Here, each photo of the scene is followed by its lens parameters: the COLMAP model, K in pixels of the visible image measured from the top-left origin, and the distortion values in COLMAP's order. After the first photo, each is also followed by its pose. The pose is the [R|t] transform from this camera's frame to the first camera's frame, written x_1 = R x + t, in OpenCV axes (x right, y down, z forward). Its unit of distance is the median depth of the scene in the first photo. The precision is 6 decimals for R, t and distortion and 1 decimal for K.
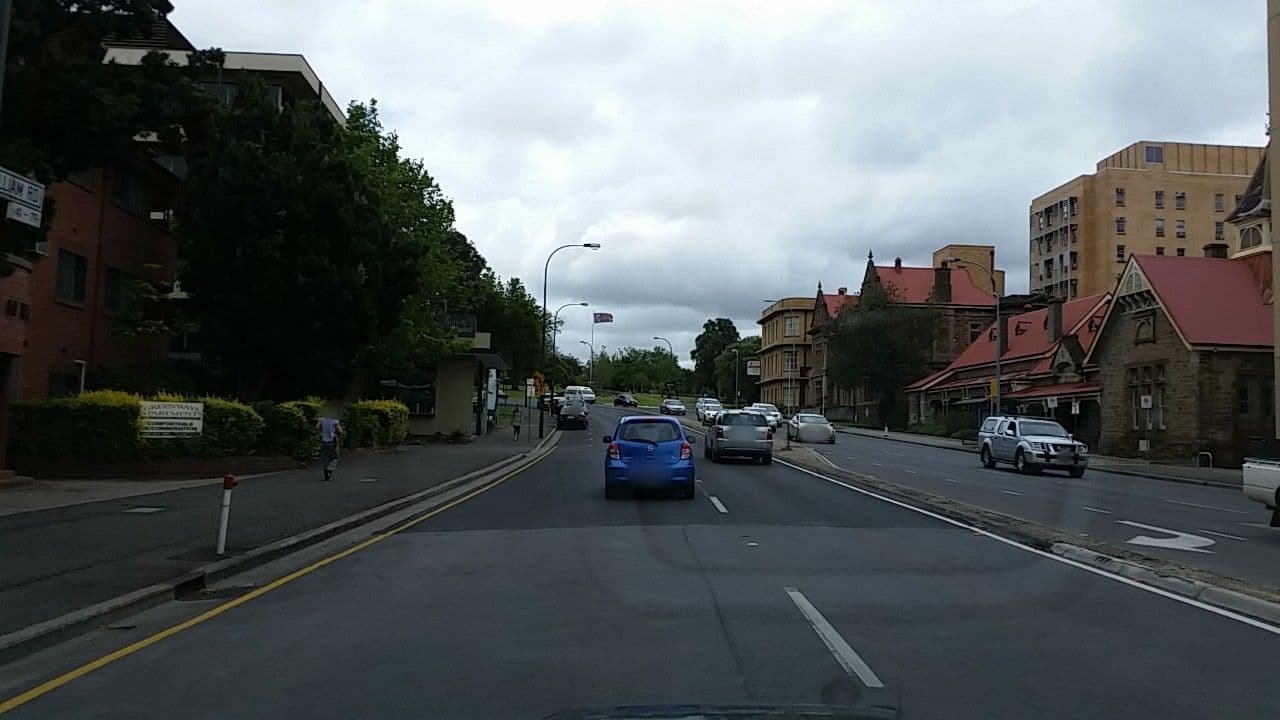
lens RADIAL K [[948.9, 0, 640.0], [0, 948.9, 360.0], [0, 0, 1]] dist [0.000800, 0.000234]
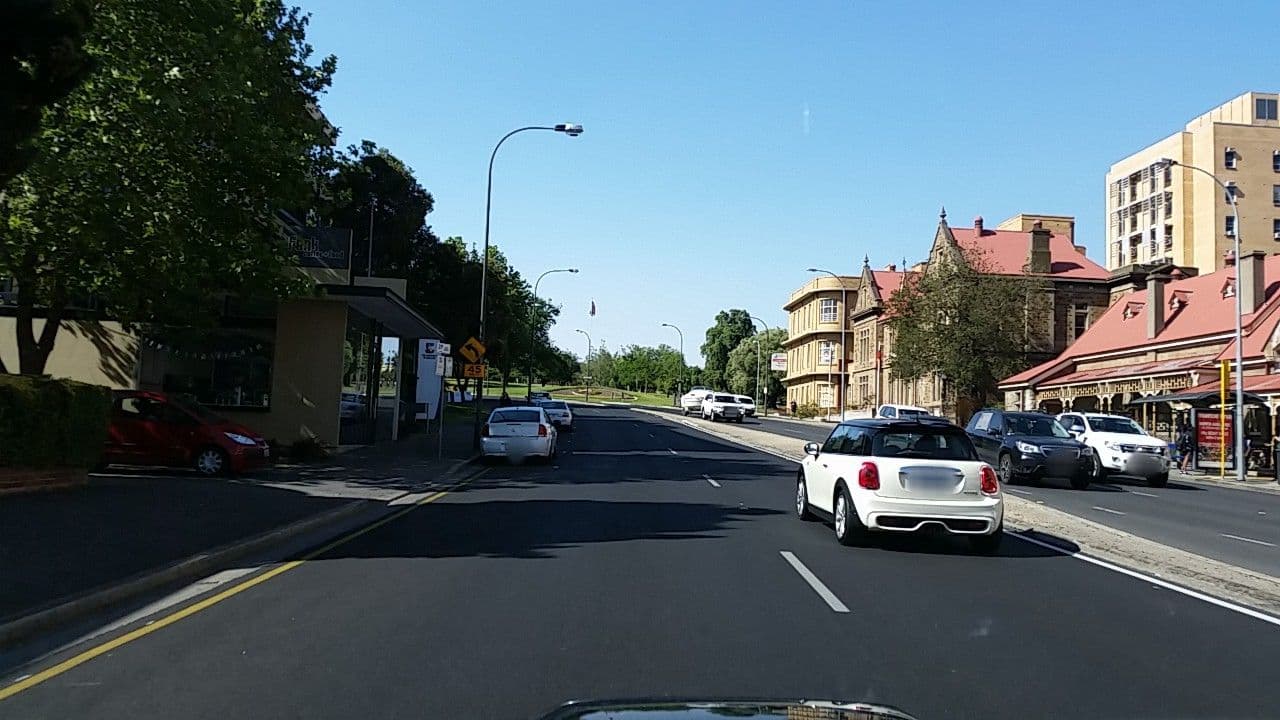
lens RADIAL K [[997.2, 0, 640.0], [0, 997.2, 360.0], [0, 0, 1]] dist [-0.001273, -0.001206]
pose [[0.999935, 0.010680, -0.003944, -0.000536], [-0.010676, 0.999943, 0.000958, 0.007596], [0.003954, -0.000916, 0.999992, 0.118437]]
